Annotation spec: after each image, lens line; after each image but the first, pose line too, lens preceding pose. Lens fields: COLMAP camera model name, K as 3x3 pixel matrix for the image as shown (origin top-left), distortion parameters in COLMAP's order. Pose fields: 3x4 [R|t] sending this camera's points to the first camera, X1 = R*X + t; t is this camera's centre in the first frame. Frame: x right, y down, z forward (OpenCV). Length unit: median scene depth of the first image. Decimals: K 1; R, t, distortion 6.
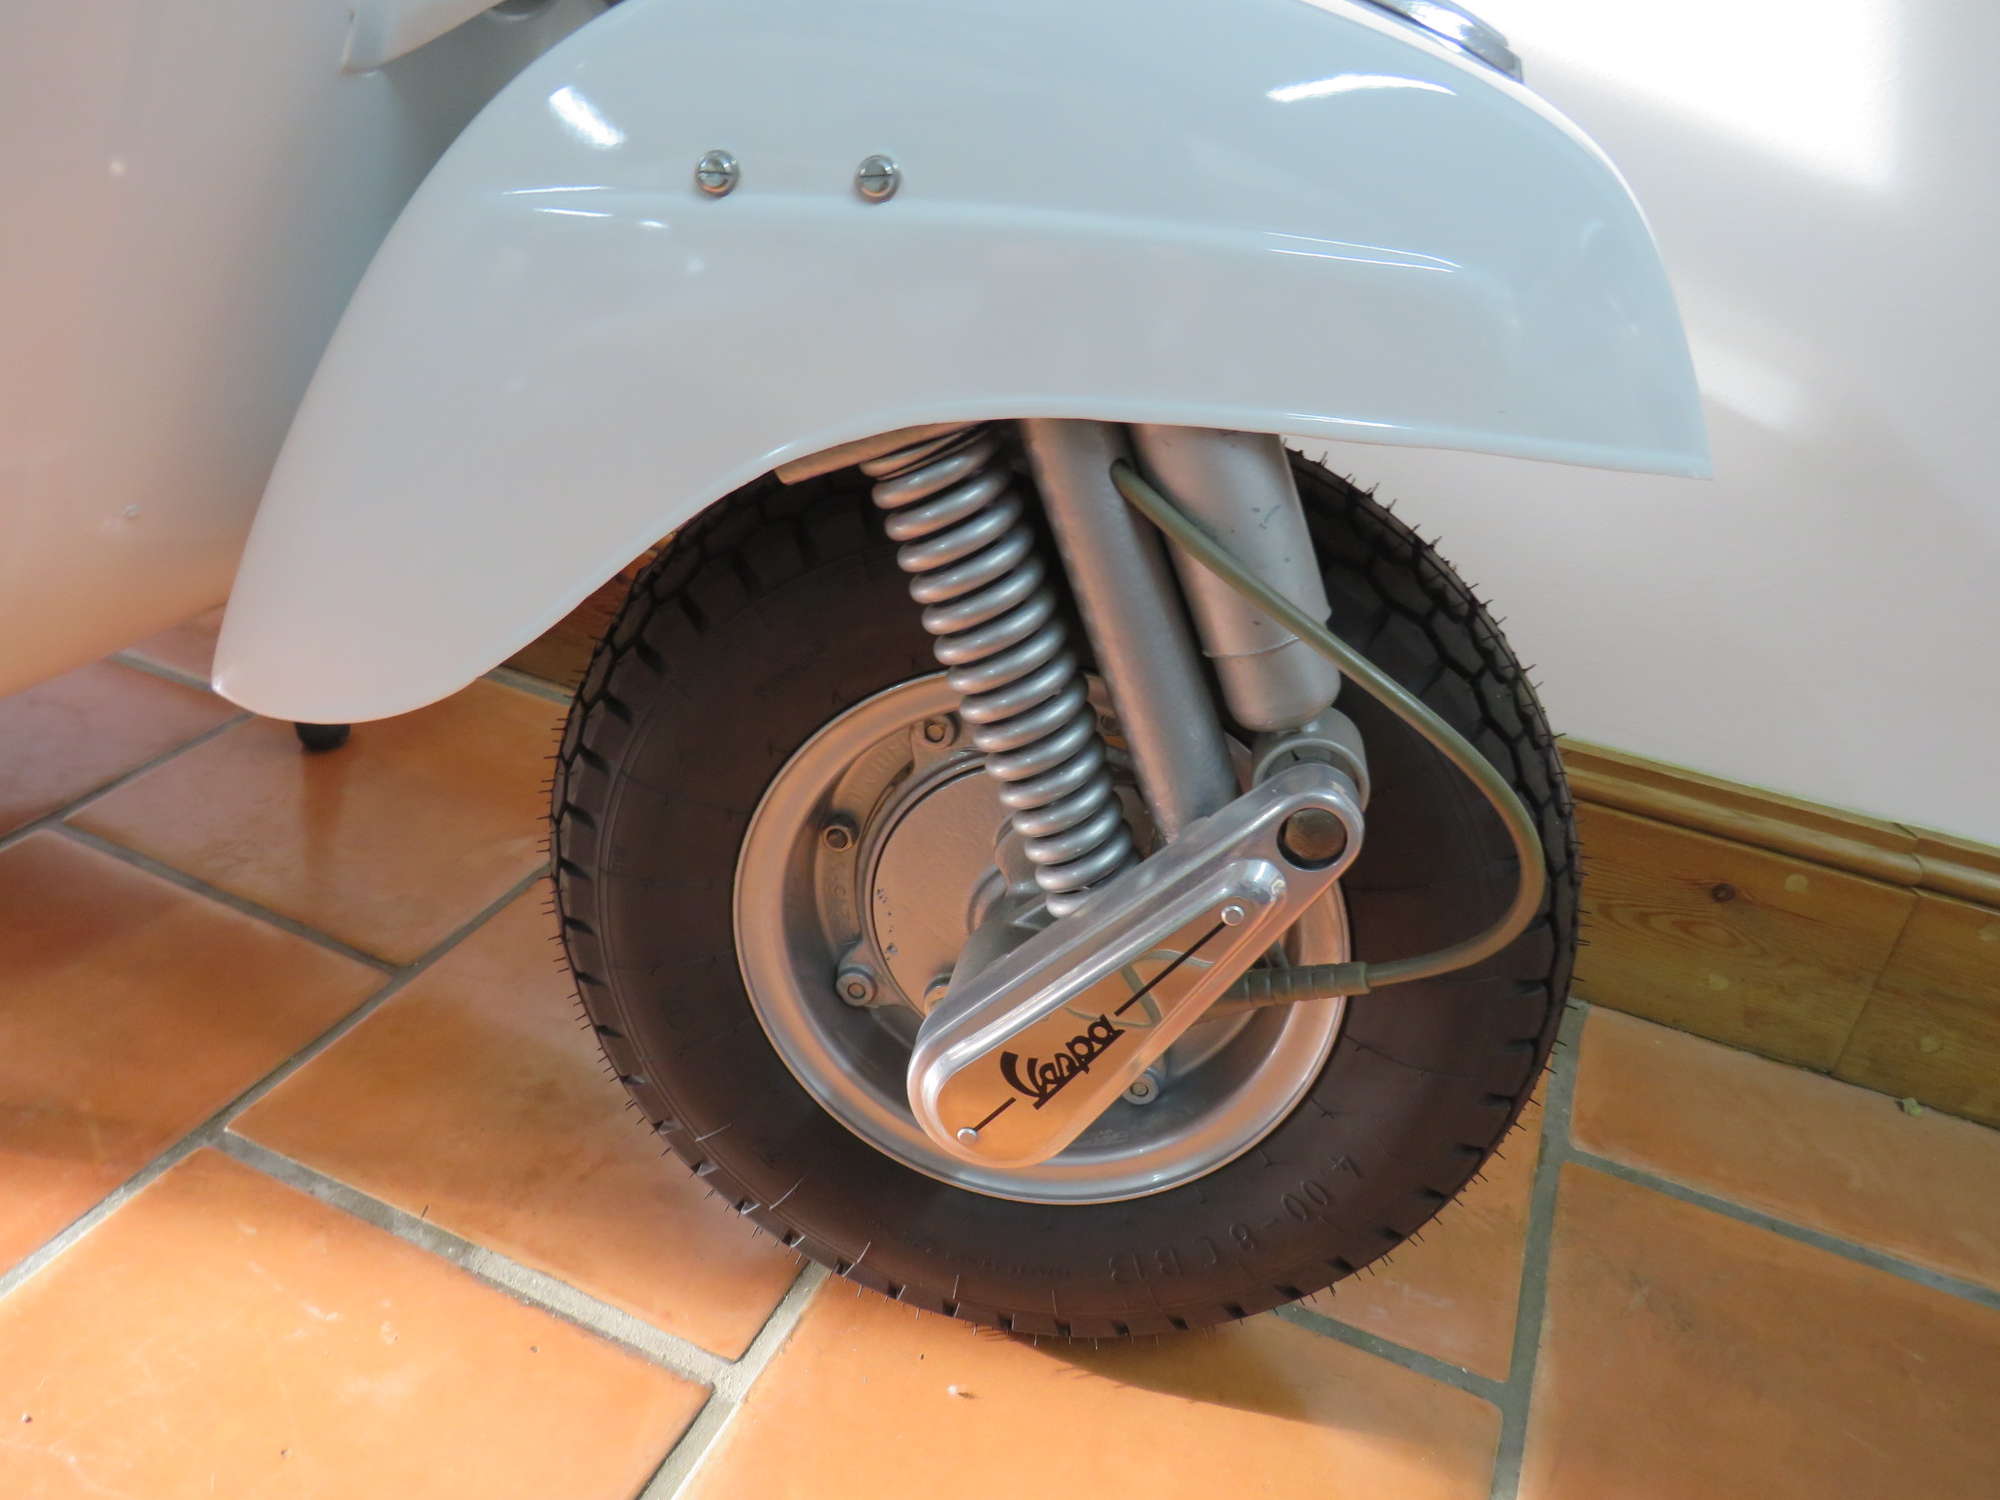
lens RADIAL K [[1402.8, 0, 995.6], [0, 1402.8, 736.8], [0, 0, 1]] dist [-0.030384, 0.001803]
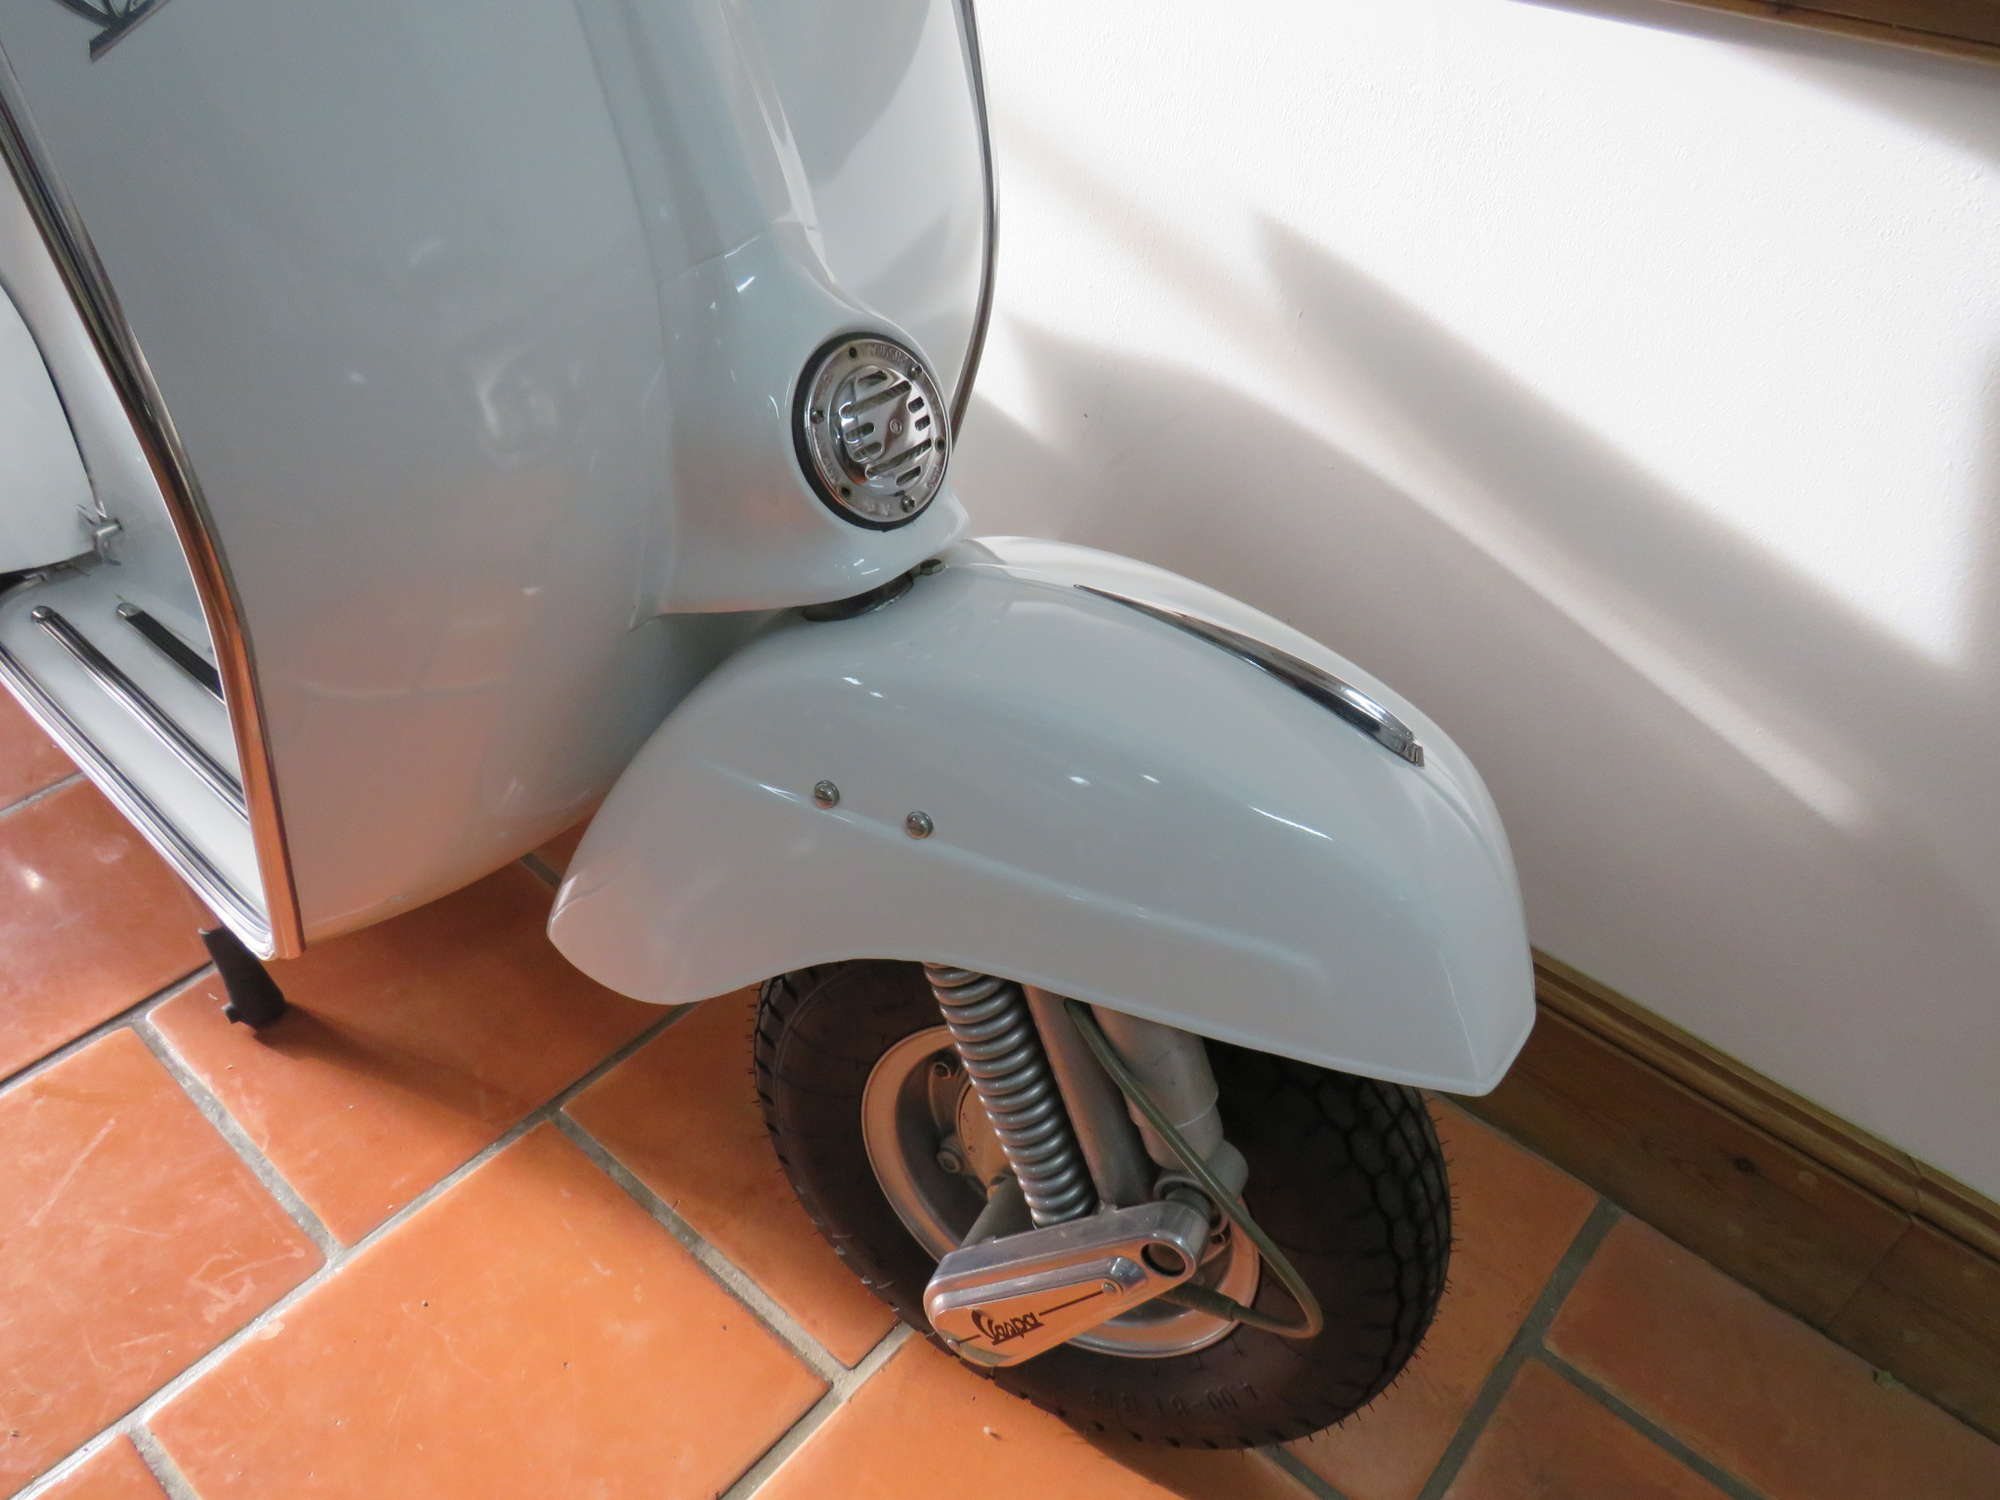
lens RADIAL K [[1402.8, 0, 996.0], [0, 1402.8, 744.9], [0, 0, 1]] dist [-0.030384, 0.001803]
pose [[0.955311, 0.155610, -0.251328, 0.218695], [-0.115065, 0.978922, 0.168736, -0.444298], [0.272288, -0.132276, 0.953081, -0.259839]]
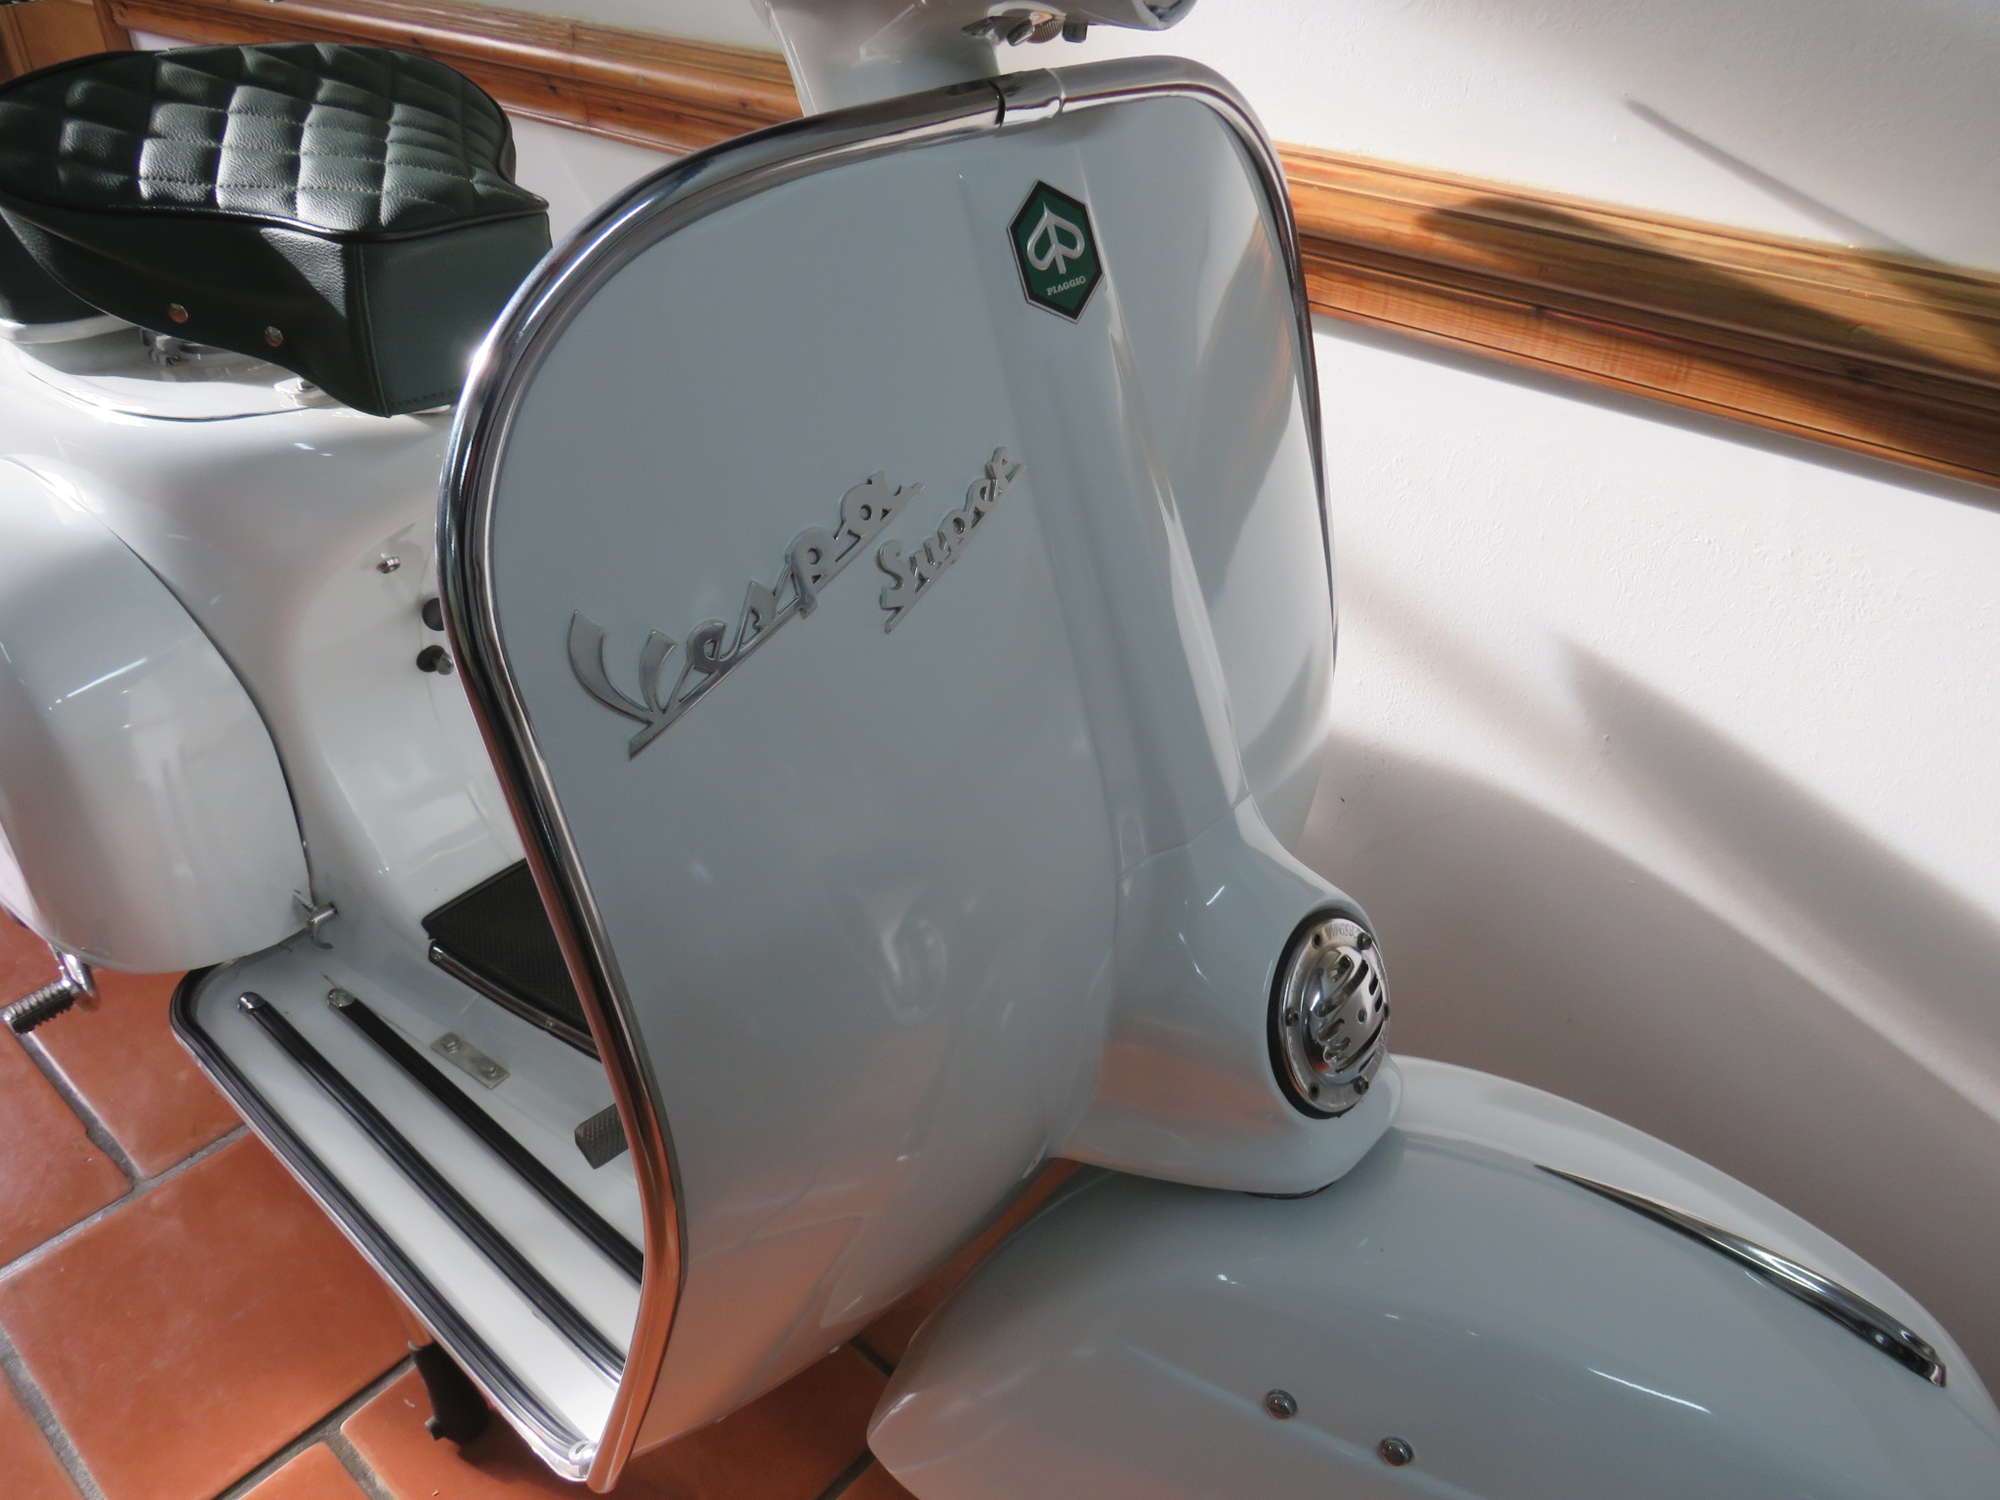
lens RADIAL K [[1402.8, 0, 999.4], [0, 1402.8, 747.9], [0, 0, 1]] dist [-0.030384, 0.001803]
pose [[0.955827, 0.122096, -0.267373, -0.105316], [-0.107091, 0.991778, 0.070058, -0.683115], [0.273728, -0.038330, 0.961043, -0.257664]]
